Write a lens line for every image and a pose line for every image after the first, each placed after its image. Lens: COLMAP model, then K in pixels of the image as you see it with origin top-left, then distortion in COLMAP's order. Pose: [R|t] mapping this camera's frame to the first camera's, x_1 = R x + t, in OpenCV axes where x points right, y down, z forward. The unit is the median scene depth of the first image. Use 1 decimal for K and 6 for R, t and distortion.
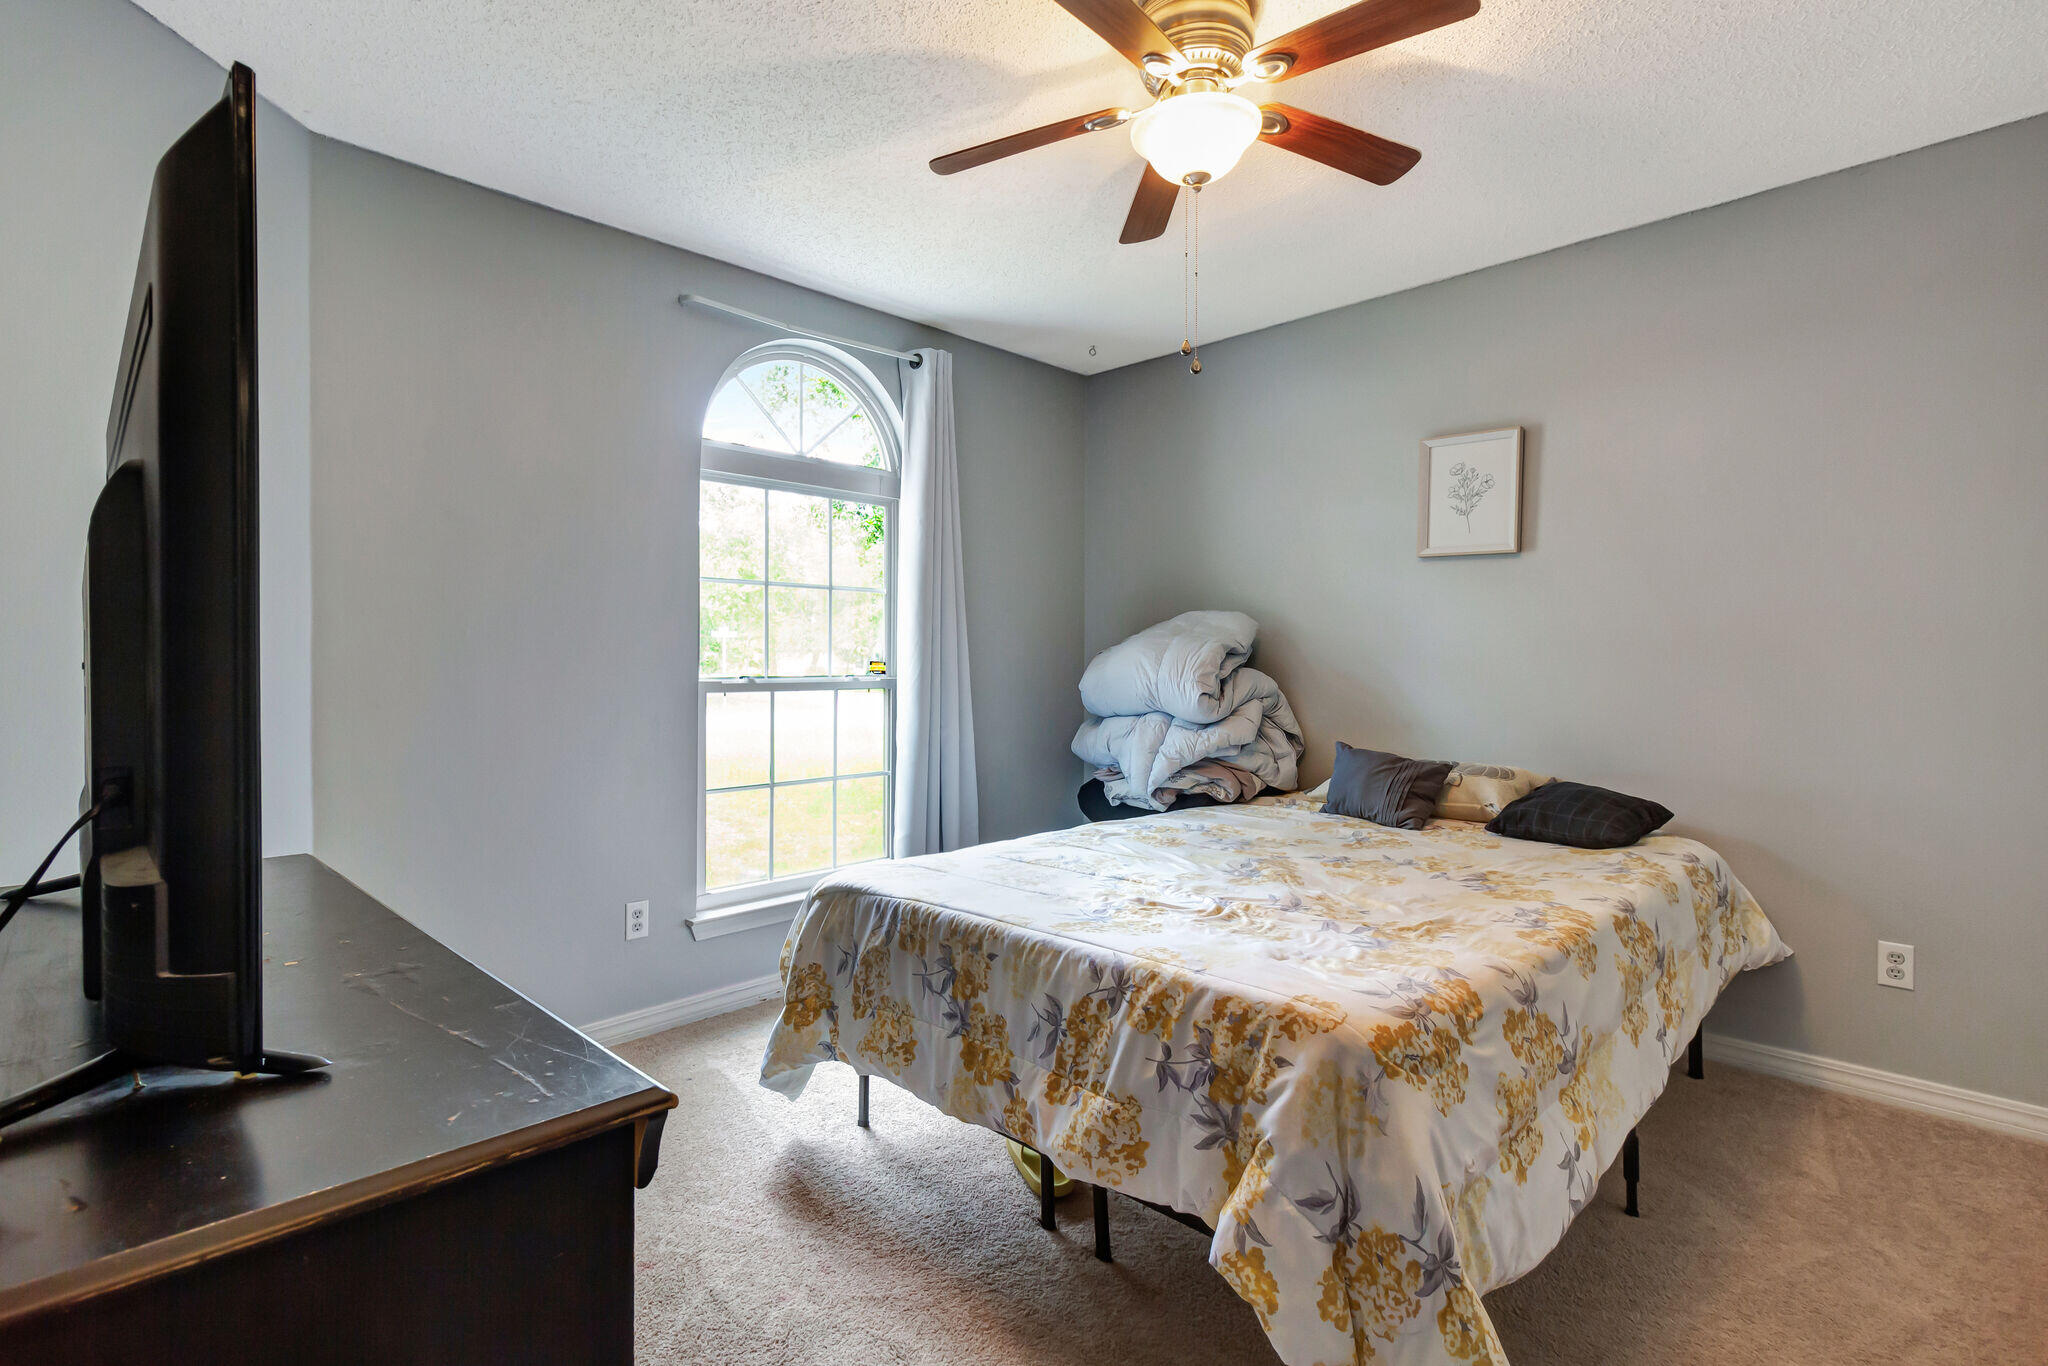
lens RADIAL K [[949.6, 0, 1027.9], [0, 949.6, 662.1], [0, 0, 1]] dist [0.010637, 0.000183]
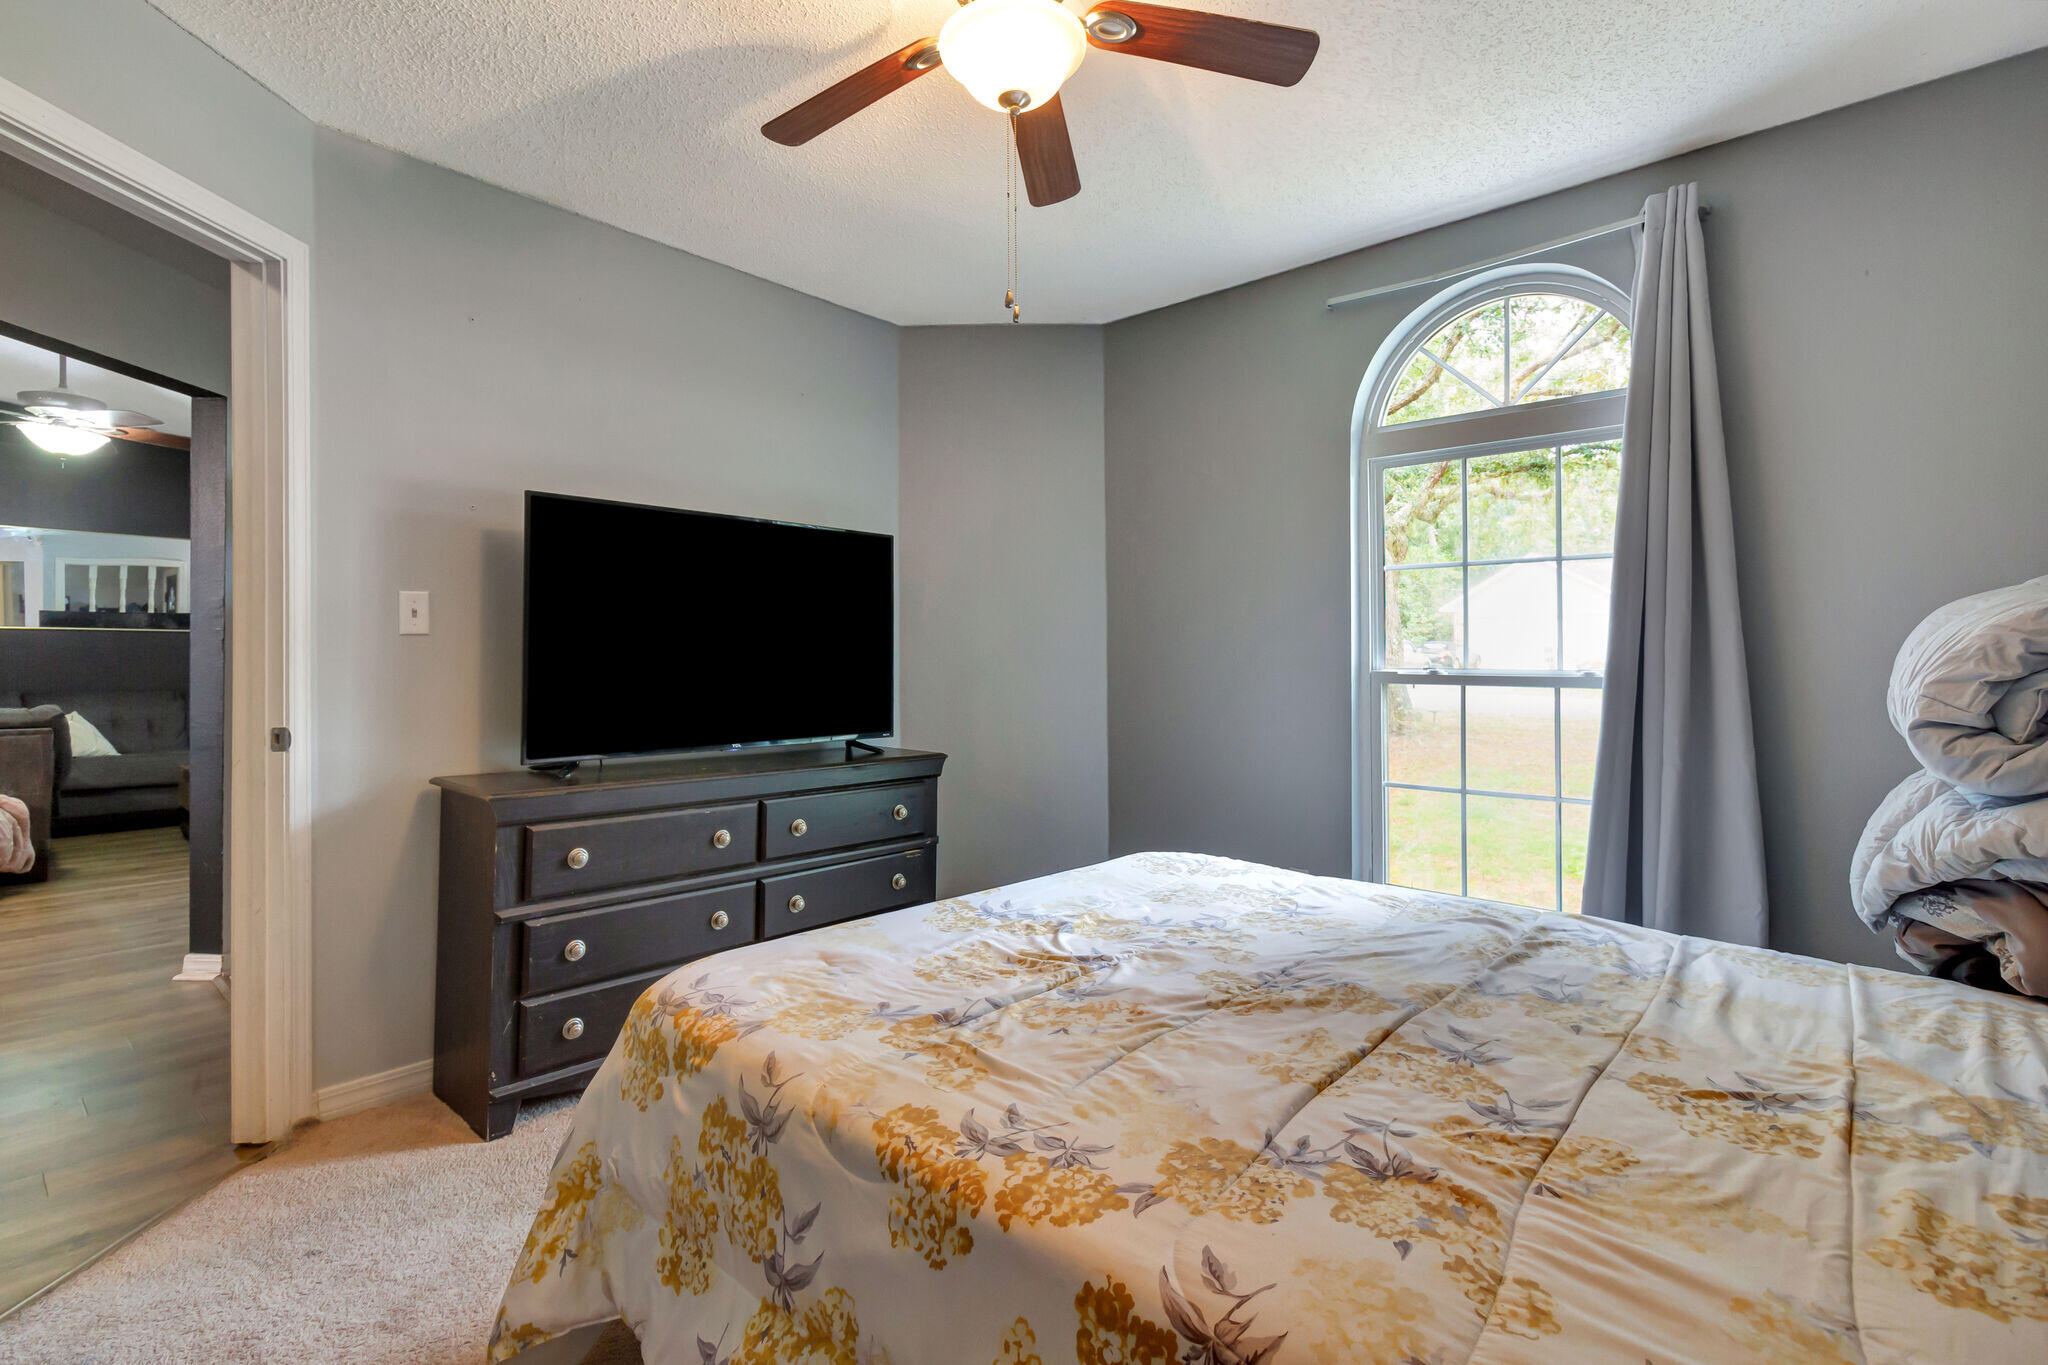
lens RADIAL K [[954.1, 0, 1040.9], [0, 954.1, 638.2], [0, 0, 1]] dist [-0.001547, 0.000125]
pose [[0.067893, -0.015594, -0.997571, 1.029926], [-0.001004, 0.999876, -0.015698, 0.001751], [0.997692, 0.002067, 0.067869, 0.952912]]
